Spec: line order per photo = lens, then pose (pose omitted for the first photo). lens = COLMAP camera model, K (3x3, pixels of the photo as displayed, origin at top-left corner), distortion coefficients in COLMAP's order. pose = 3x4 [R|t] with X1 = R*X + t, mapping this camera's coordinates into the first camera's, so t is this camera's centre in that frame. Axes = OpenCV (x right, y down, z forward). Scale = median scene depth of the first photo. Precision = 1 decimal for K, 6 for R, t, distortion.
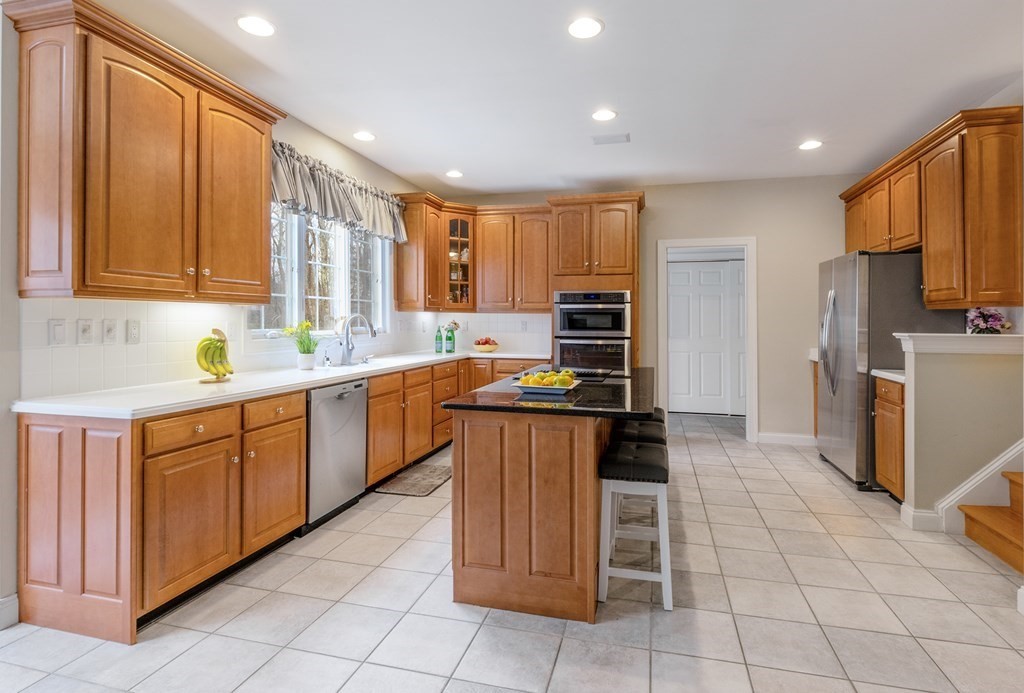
lens RADIAL K [[510.5, 0, 512.0], [0, 510.5, 346.5], [0, 0, 1]] dist [0.000040, -0.000228]
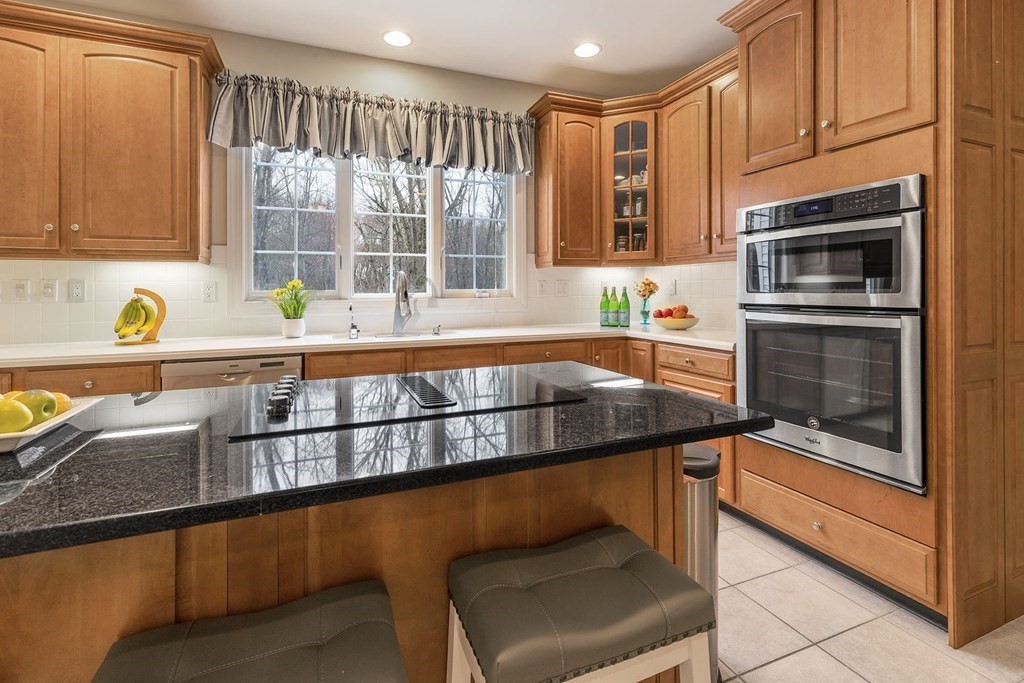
lens RADIAL K [[470.9, 0, 512.7], [0, 470.9, 292.3], [0, 0, 1]] dist [0.001246, 0.000202]
pose [[0.607474, -0.006980, -0.794309, 0.368591], [-0.029843, 0.999055, -0.031602, -0.013436], [0.793779, 0.042902, 0.606692, 0.695423]]
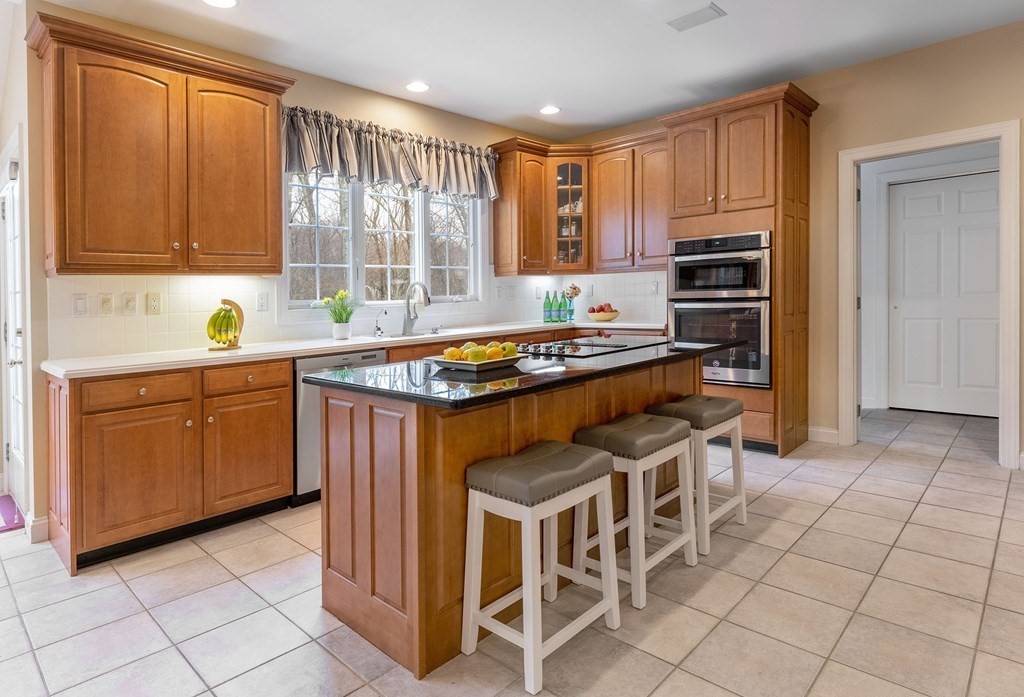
lens RADIAL K [[561.4, 0, 506.3], [0, 561.4, 329.9], [0, 0, 1]] dist [-0.001971, -0.000552]
pose [[0.875949, -0.002171, -0.482400, 0.332928], [0.011584, 0.999796, 0.016535, 0.011151], [0.482265, -0.020072, 0.875795, 0.177988]]
